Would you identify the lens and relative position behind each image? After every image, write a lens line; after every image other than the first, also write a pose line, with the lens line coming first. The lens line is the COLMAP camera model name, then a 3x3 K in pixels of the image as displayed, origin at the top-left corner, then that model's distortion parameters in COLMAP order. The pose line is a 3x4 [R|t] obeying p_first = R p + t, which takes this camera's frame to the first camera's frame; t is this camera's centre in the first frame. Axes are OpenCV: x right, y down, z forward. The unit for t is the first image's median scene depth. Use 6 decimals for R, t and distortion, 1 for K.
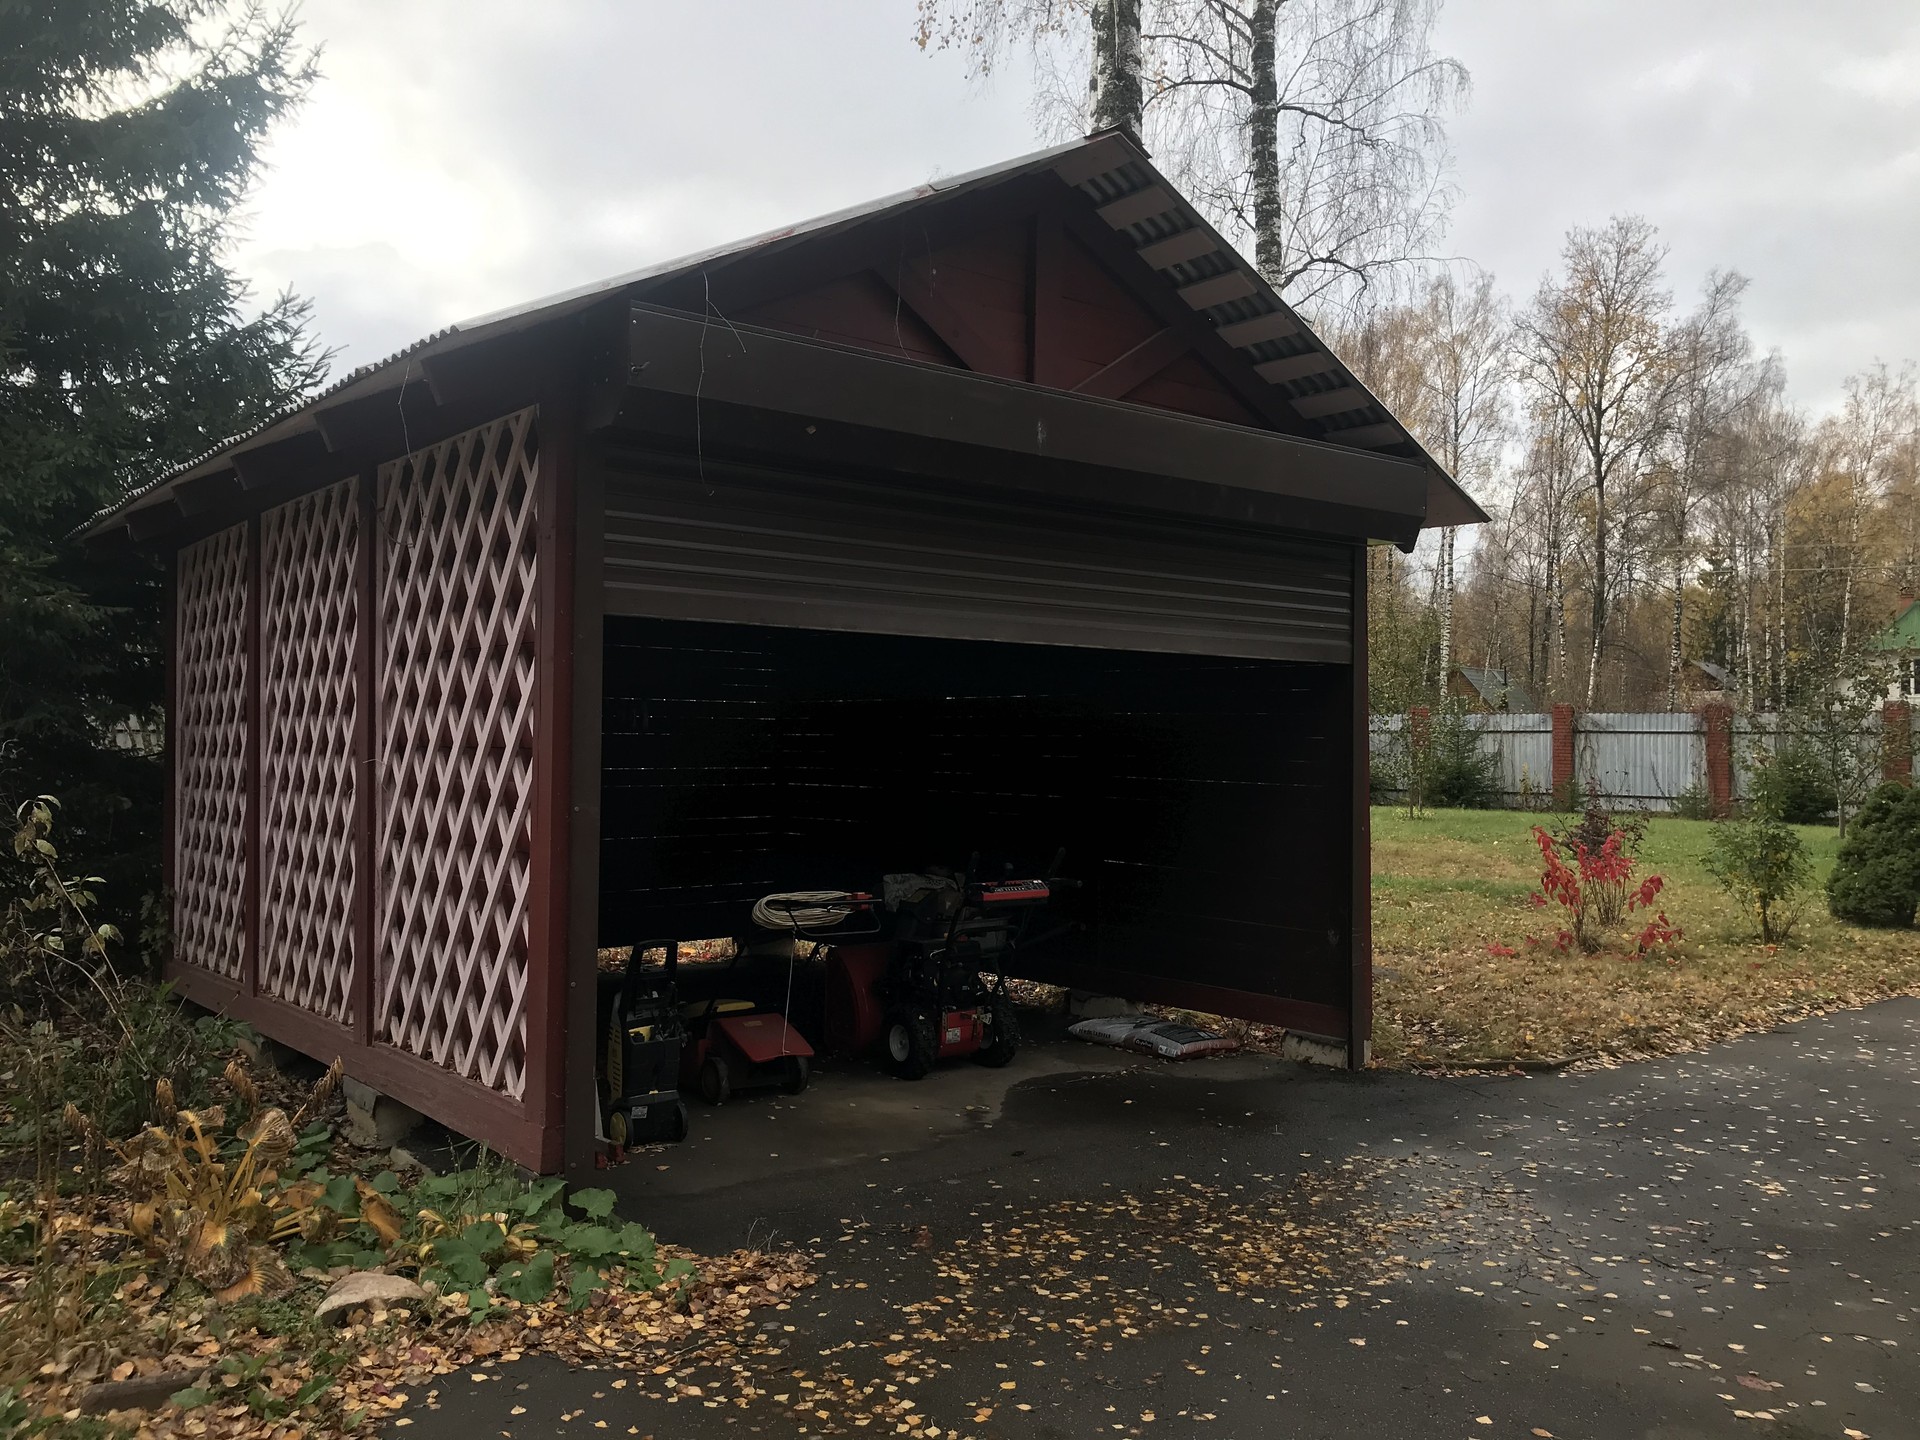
lens RADIAL K [[1566.8, 0, 960.0], [0, 1566.8, 720.0], [0, 0, 1]] dist [0.001120, -0.003248]
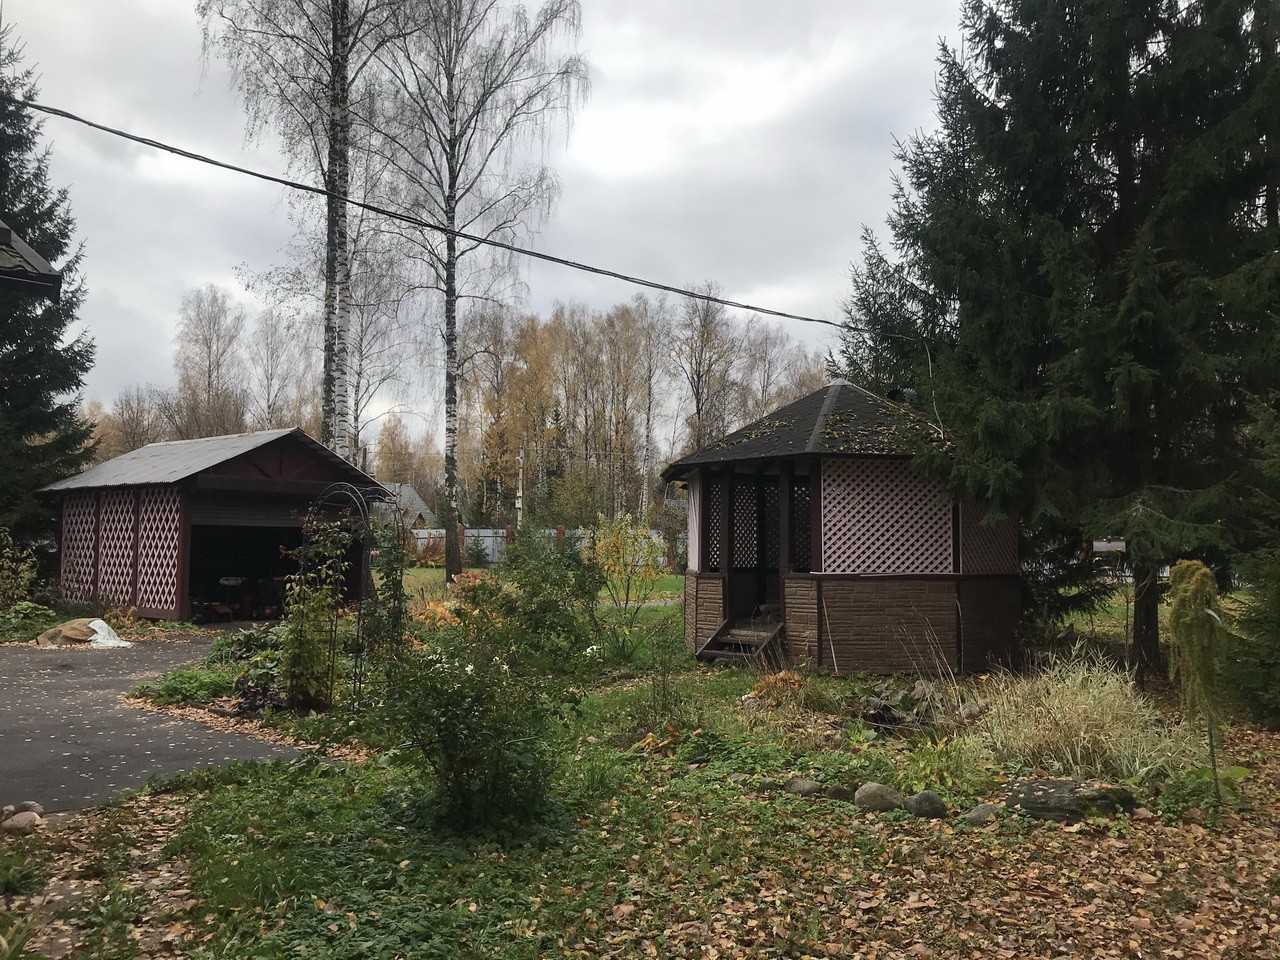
lens RADIAL K [[1044.5, 0, 640.0], [0, 1044.5, 480.0], [0, 0, 1]] dist [0.001120, -0.003248]
pose [[0.976285, 0.016734, 0.215842, 0.187348], [-0.007749, 0.999070, -0.042405, -0.027418], [-0.216351, 0.039726, 0.975507, -1.056337]]
